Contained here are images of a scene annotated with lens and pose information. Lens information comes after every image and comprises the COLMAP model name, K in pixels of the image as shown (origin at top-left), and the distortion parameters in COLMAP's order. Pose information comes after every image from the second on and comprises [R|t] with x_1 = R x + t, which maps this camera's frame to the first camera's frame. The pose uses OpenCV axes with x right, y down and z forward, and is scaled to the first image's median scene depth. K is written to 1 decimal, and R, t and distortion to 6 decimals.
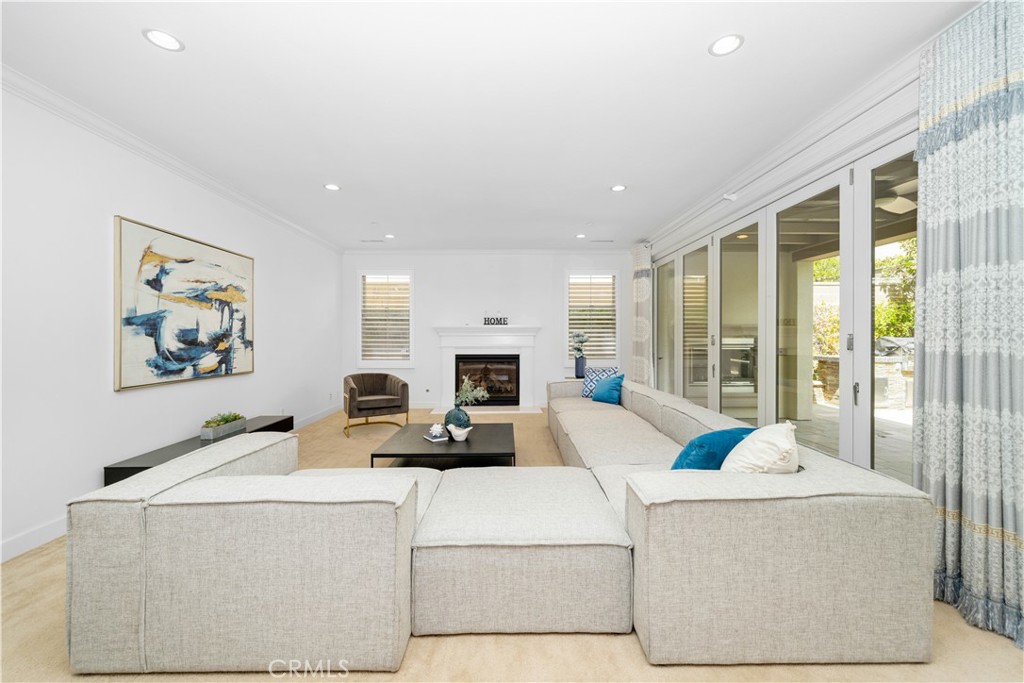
lens RADIAL K [[406.9, 0, 515.5], [0, 406.9, 341.0], [0, 0, 1]] dist [-0.000935, -0.000051]
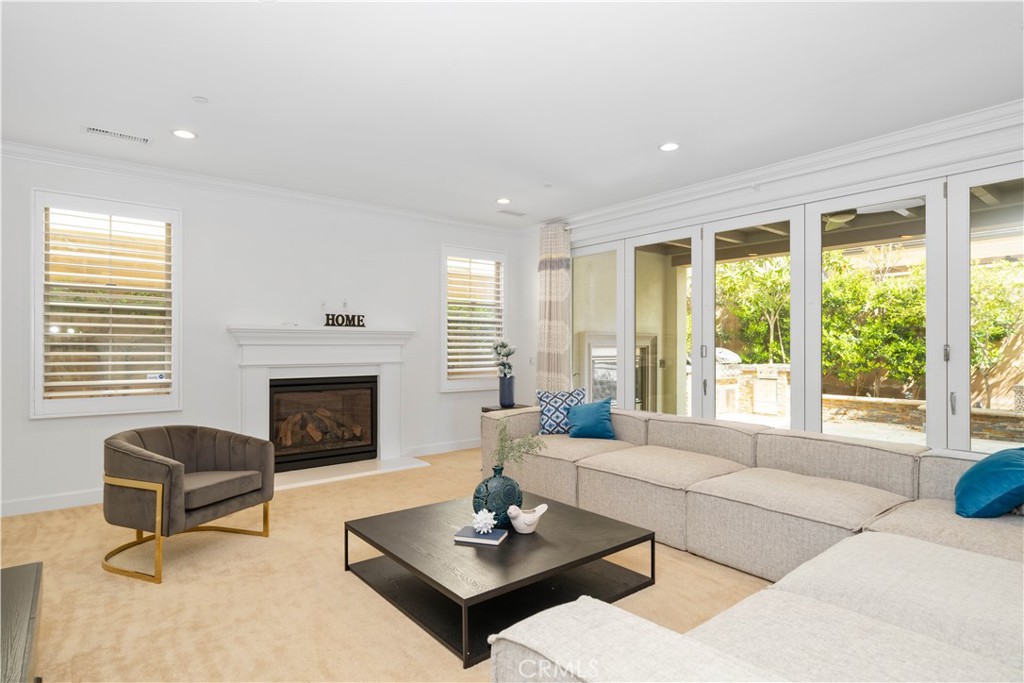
lens RADIAL K [[546.3, 0, 511.5], [0, 546.3, 340.9], [0, 0, 1]] dist [0.014569, 0.000601]
pose [[0.791430, 0.007506, 0.611213, -0.348959], [0.005163, 0.999807, -0.018964, -0.002578], [-0.611237, 0.018164, 0.791239, 0.229189]]
